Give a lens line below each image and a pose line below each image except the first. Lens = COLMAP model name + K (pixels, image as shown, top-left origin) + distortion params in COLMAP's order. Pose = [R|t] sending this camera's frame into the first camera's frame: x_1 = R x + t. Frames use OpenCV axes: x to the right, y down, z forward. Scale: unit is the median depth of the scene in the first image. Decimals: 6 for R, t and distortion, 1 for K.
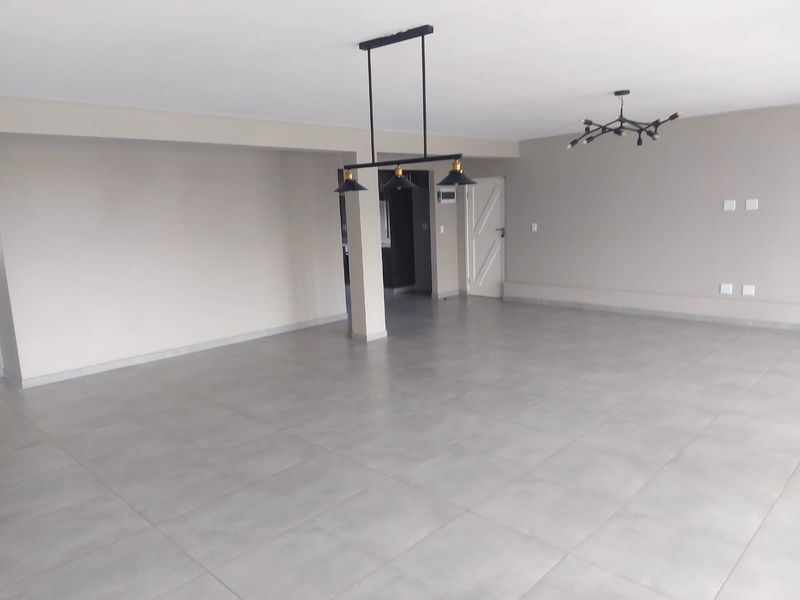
lens RADIAL K [[584.7, 0, 400.4], [0, 584.7, 300.4], [0, 0, 1]] dist [-0.000566, -0.001520]
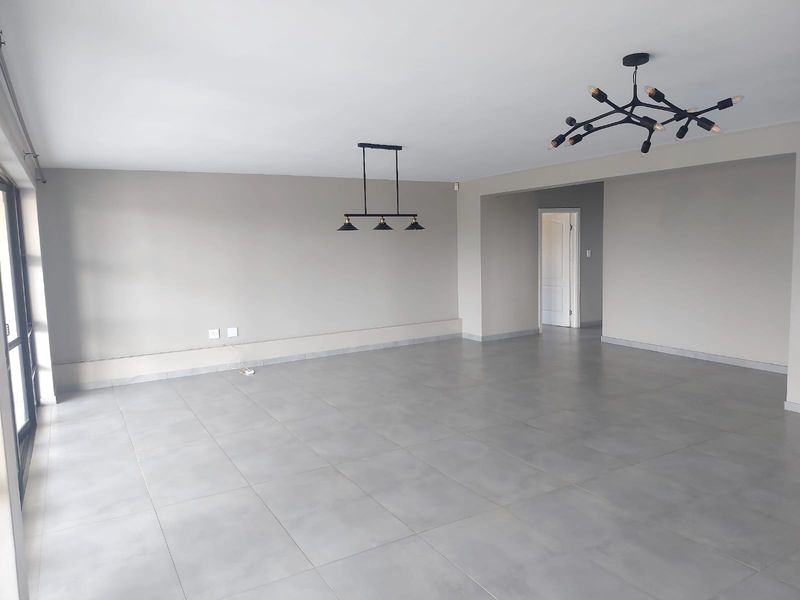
lens RADIAL K [[580.4, 0, 404.4], [0, 580.4, 300.0], [0, 0, 1]] dist [0.071288, -0.004542]
pose [[-0.277065, 0.147681, -0.949434, 1.410864], [-0.110940, 0.976593, 0.184280, -0.273461], [0.954425, 0.156387, -0.254196, 1.304014]]
